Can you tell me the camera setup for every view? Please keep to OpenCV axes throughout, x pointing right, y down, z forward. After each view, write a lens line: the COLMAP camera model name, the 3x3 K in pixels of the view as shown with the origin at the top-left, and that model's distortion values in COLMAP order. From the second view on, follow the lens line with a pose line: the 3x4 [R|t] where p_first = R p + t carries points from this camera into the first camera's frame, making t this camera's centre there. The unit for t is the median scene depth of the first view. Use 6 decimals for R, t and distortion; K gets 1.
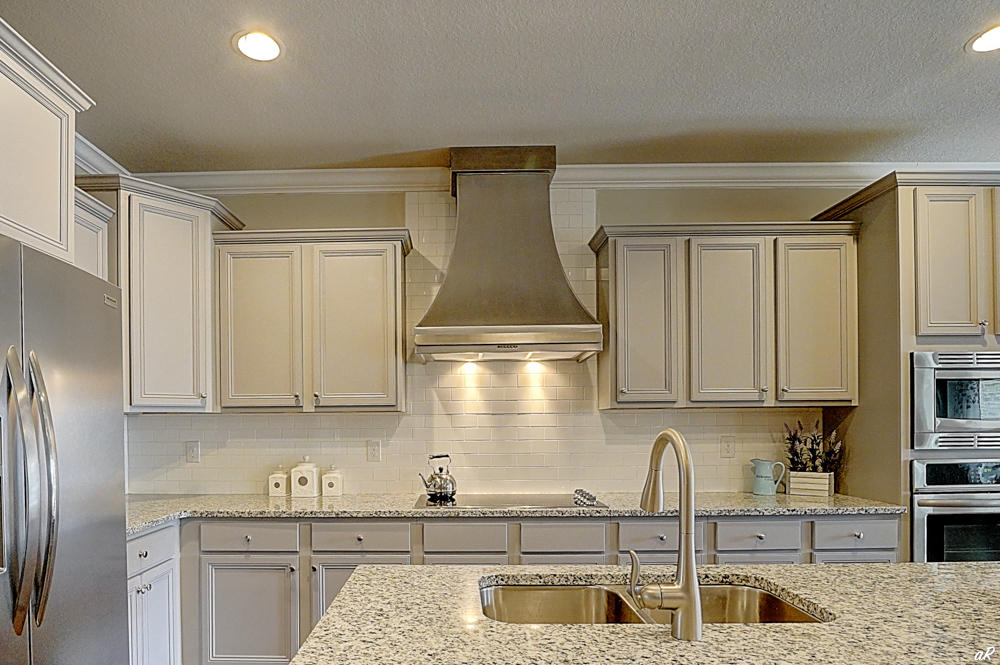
lens RADIAL K [[576.8, 0, 440.0], [0, 576.8, 426.3], [0, 0, 1]] dist [-0.021457, -0.000420]
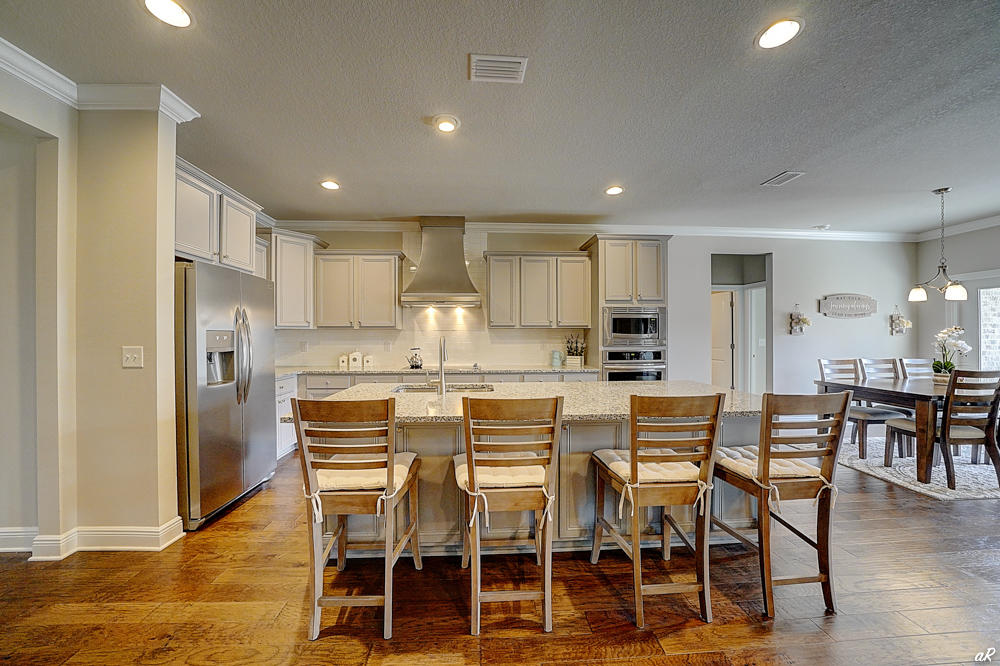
lens RADIAL K [[355.1, 0, 491.8], [0, 355.1, 336.9], [0, 0, 1]] dist [-0.022412, 0.000550]
pose [[0.997082, 0.005594, 0.076133, 0.203339], [-0.005561, 0.999984, -0.000655, 0.003999], [-0.076135, 0.000229, 0.997097, -0.448194]]
